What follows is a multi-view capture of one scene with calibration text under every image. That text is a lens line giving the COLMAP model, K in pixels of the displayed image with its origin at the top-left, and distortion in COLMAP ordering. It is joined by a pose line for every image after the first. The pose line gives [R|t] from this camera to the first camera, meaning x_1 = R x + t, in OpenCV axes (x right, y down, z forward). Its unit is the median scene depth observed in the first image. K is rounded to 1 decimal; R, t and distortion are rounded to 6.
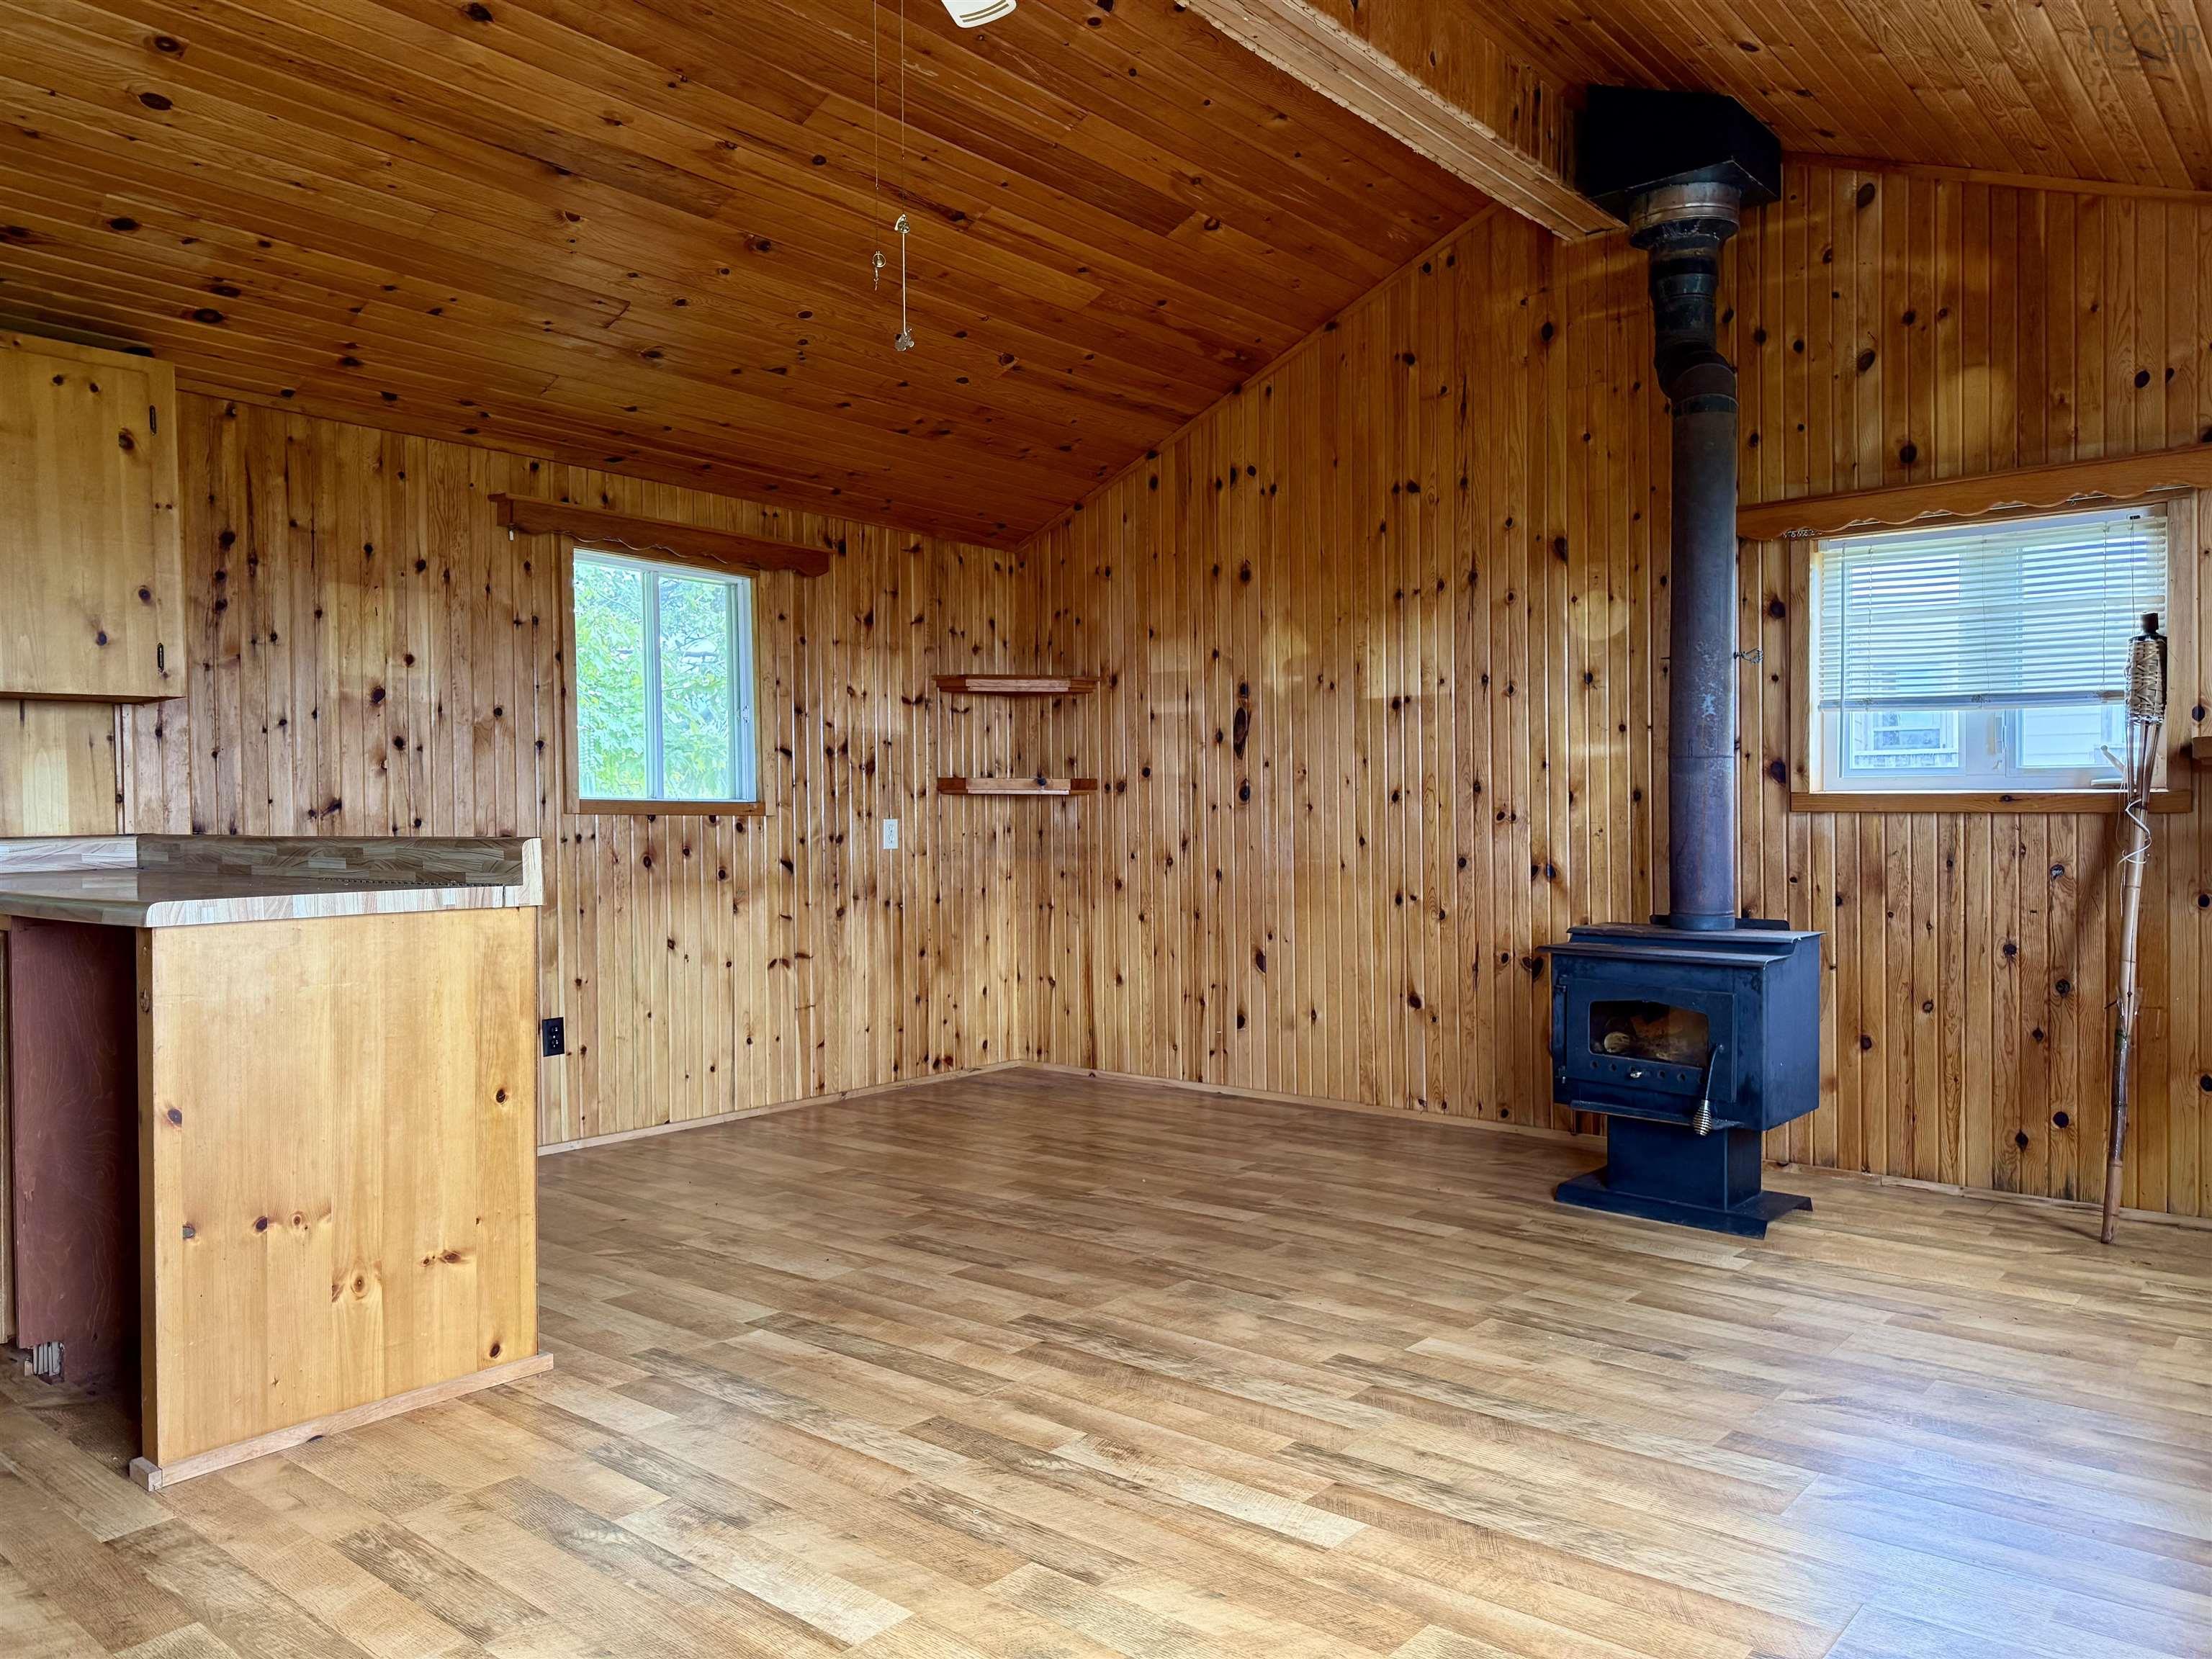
lens RADIAL K [[1558.2, 0, 1111.7], [0, 1558.2, 846.6], [0, 0, 1]] dist [0.059936, -0.070778]
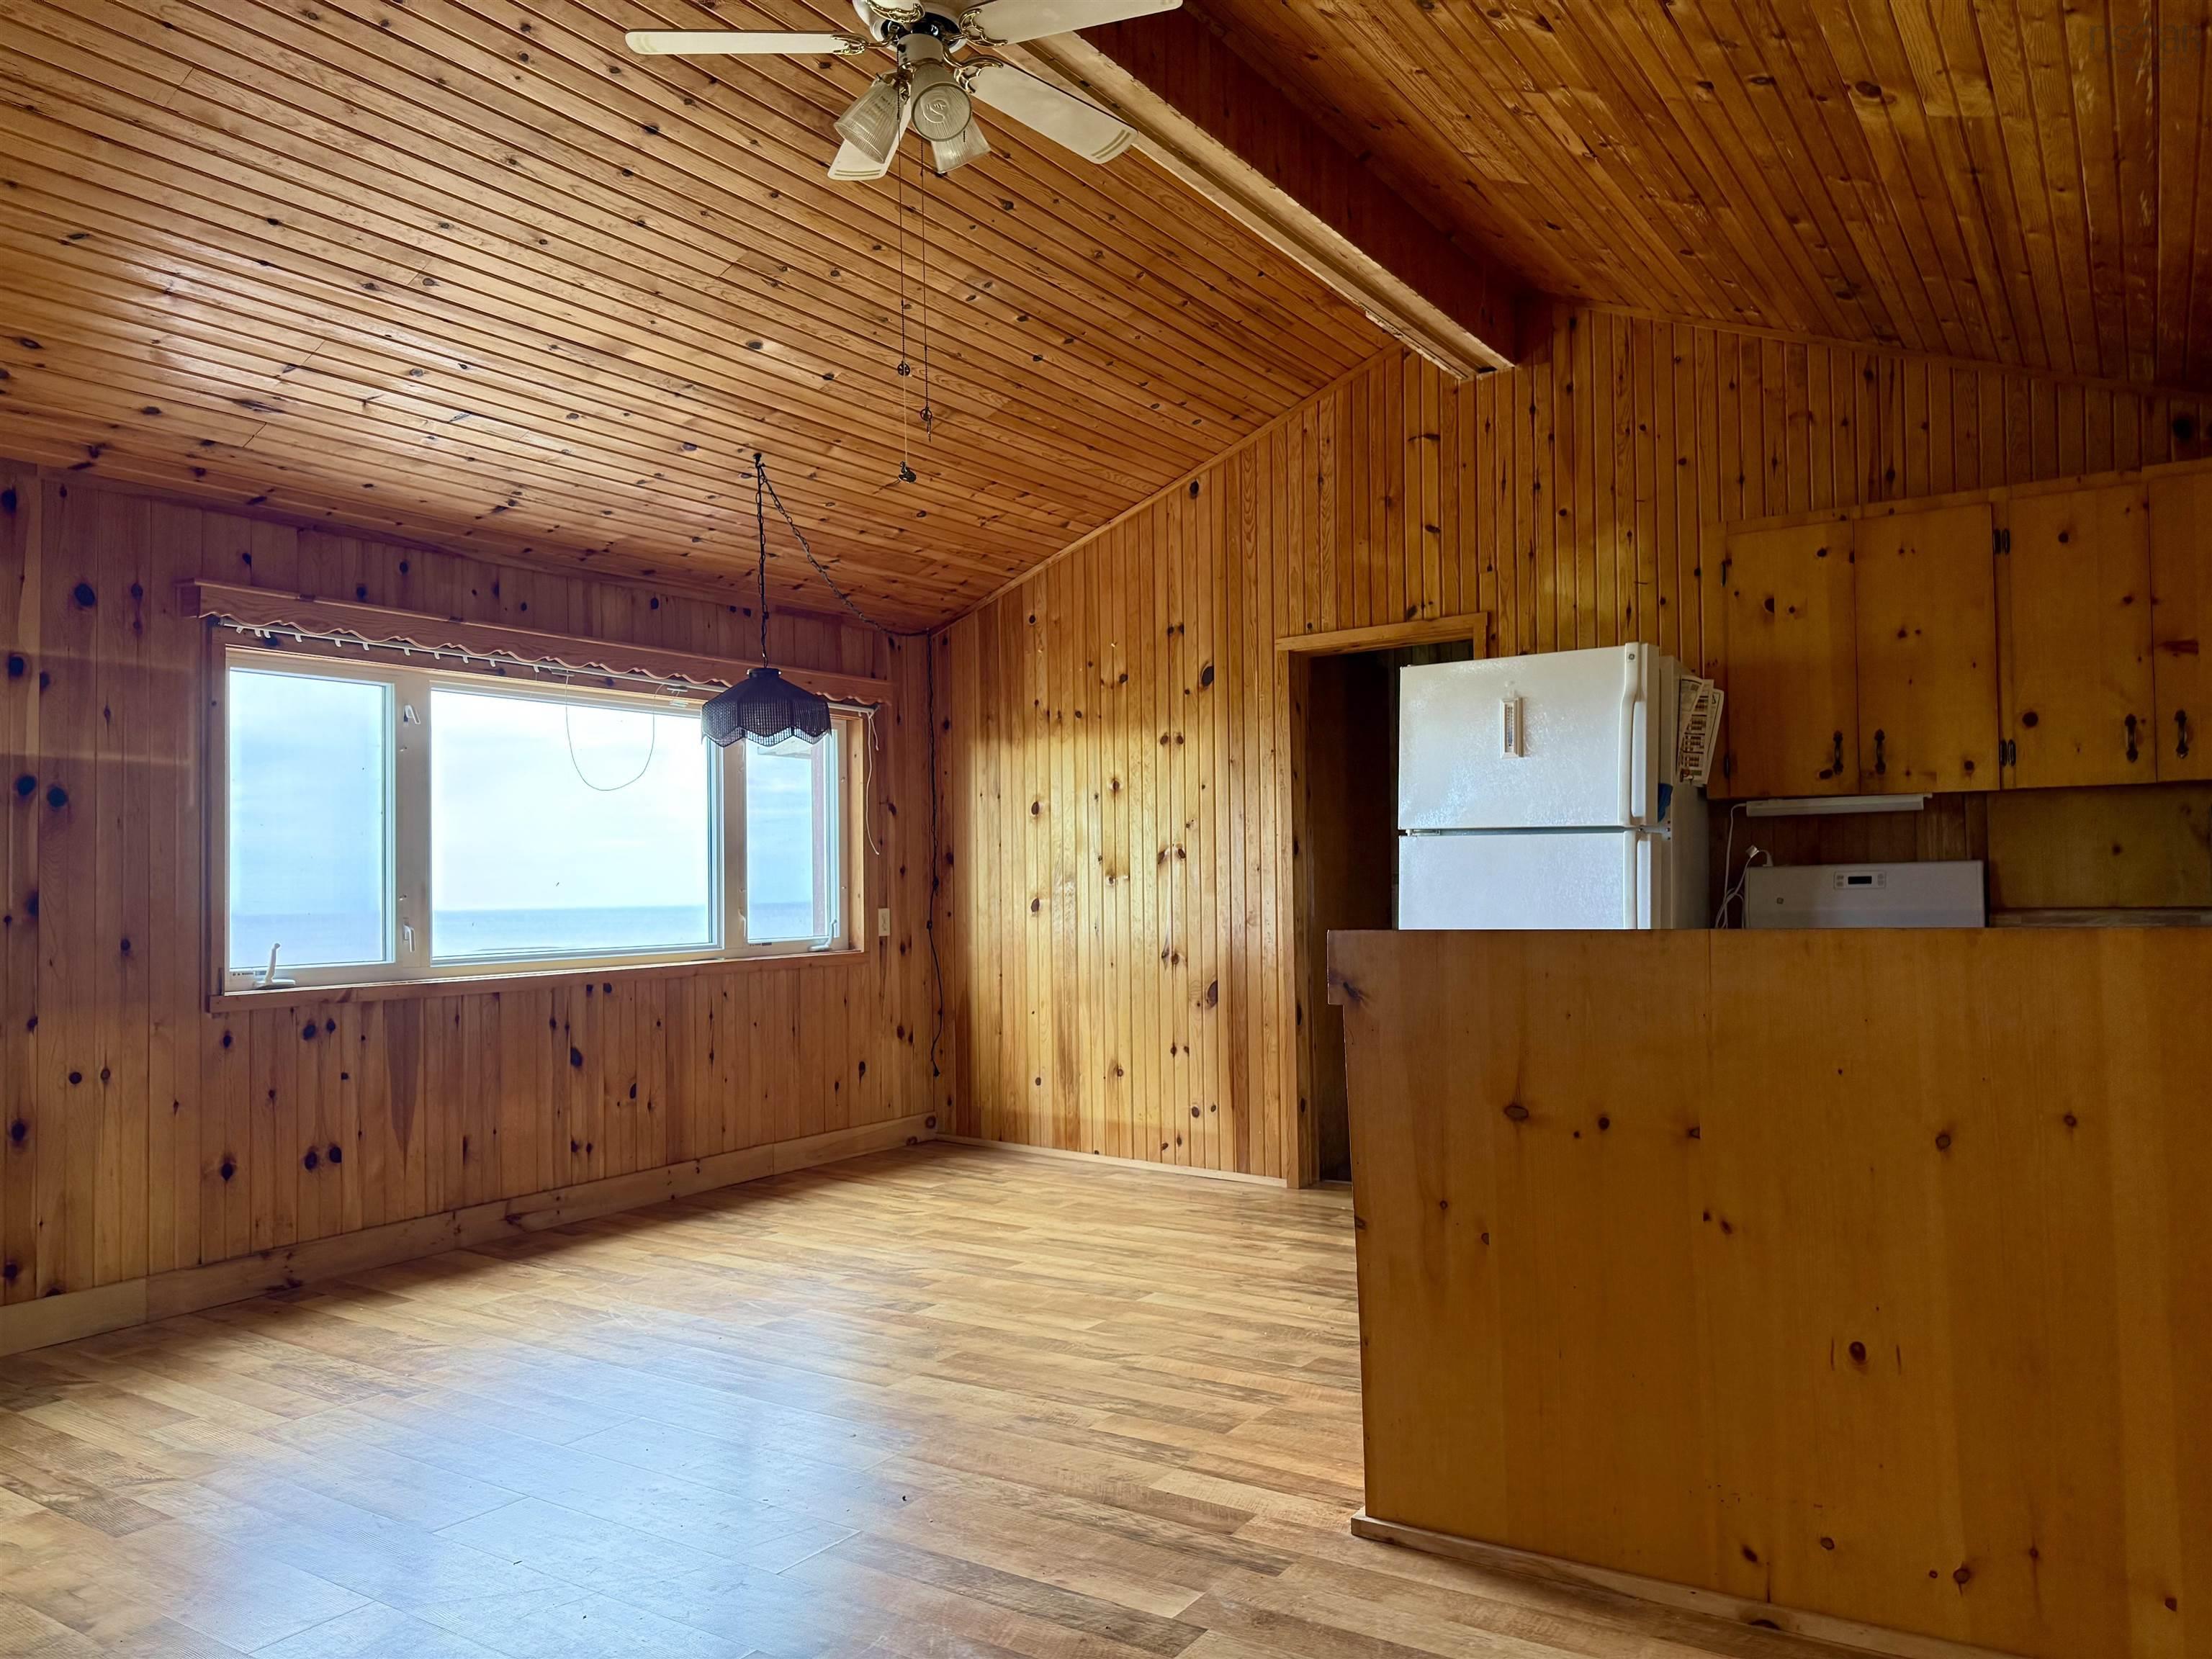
lens RADIAL K [[1558.2, 0, 1113.6], [0, 1558.2, 844.3], [0, 0, 1]] dist [0.059936, -0.070778]
pose [[-0.993071, 0.025173, -0.114786, -0.117890], [0.026816, 0.999558, -0.012795, -0.043627], [0.114413, -0.015785, -0.993308, 1.692770]]
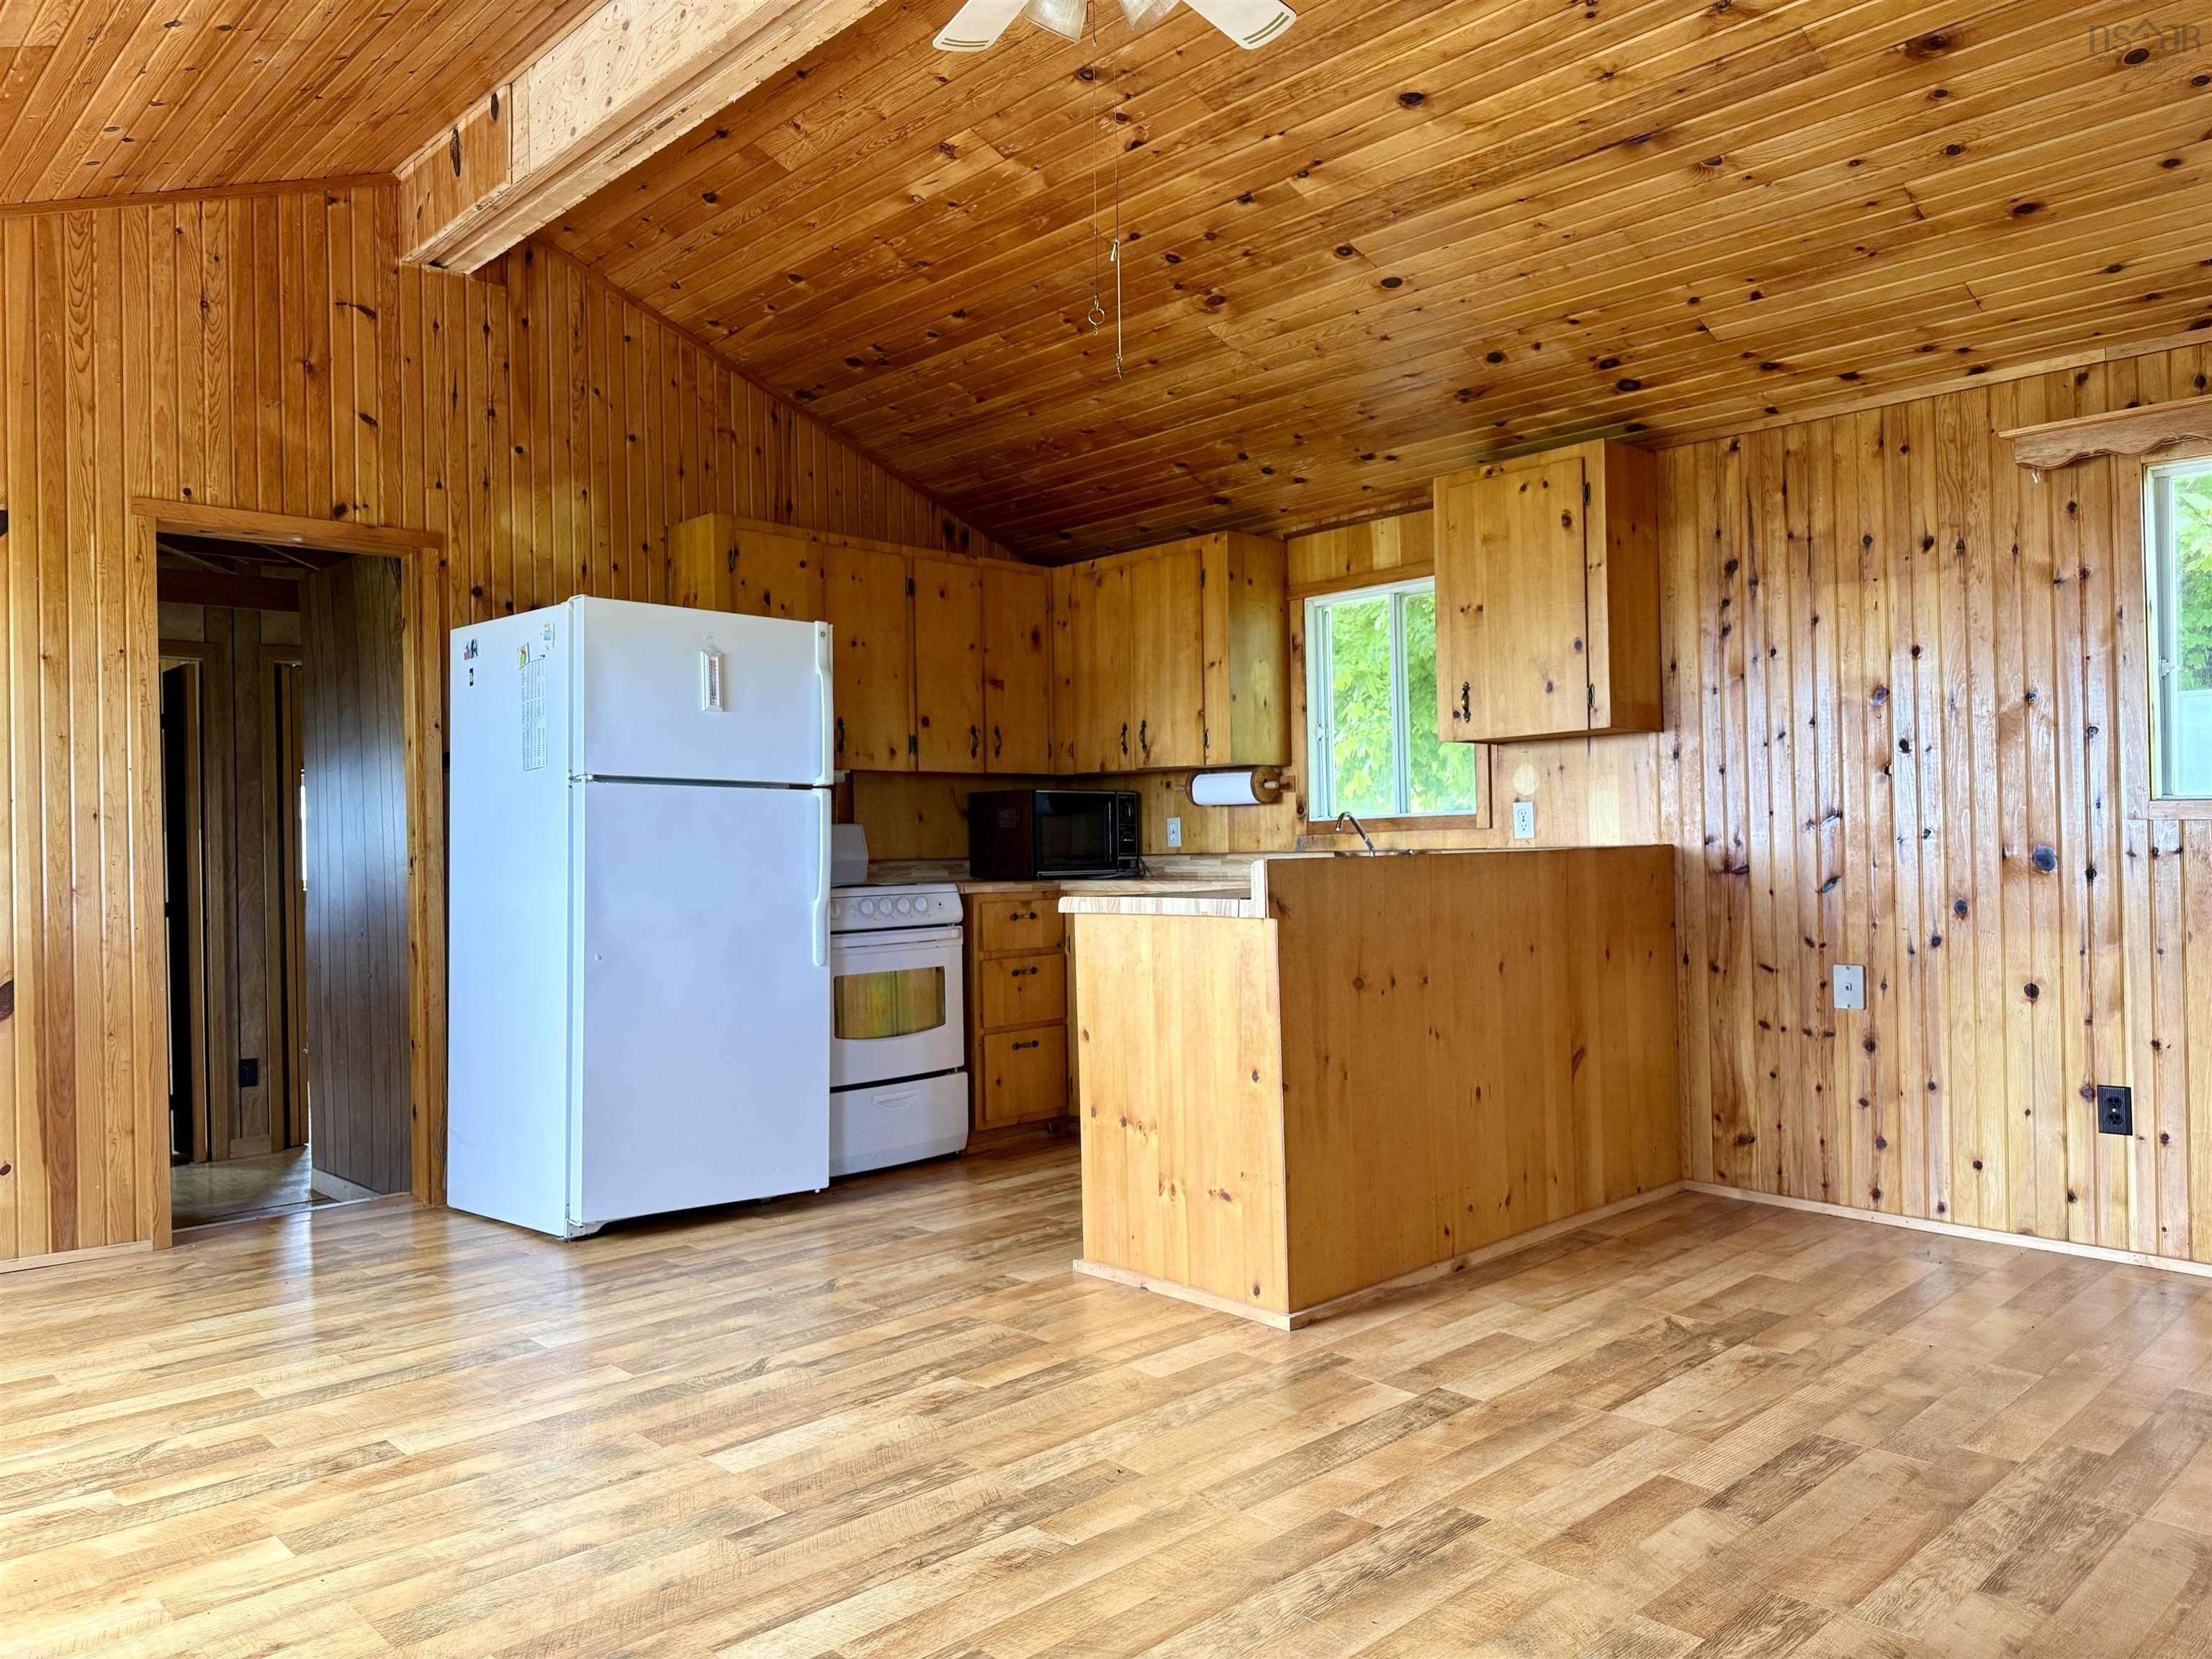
lens RADIAL K [[1558.2, 0, 1114.7], [0, 1558.2, 837.2], [0, 0, 1]] dist [0.059936, -0.070778]
pose [[-0.102874, 0.008606, -0.994657, 0.695935], [-0.001256, 0.999961, 0.008782, -0.028087], [0.994694, 0.002153, -0.102859, 0.896464]]
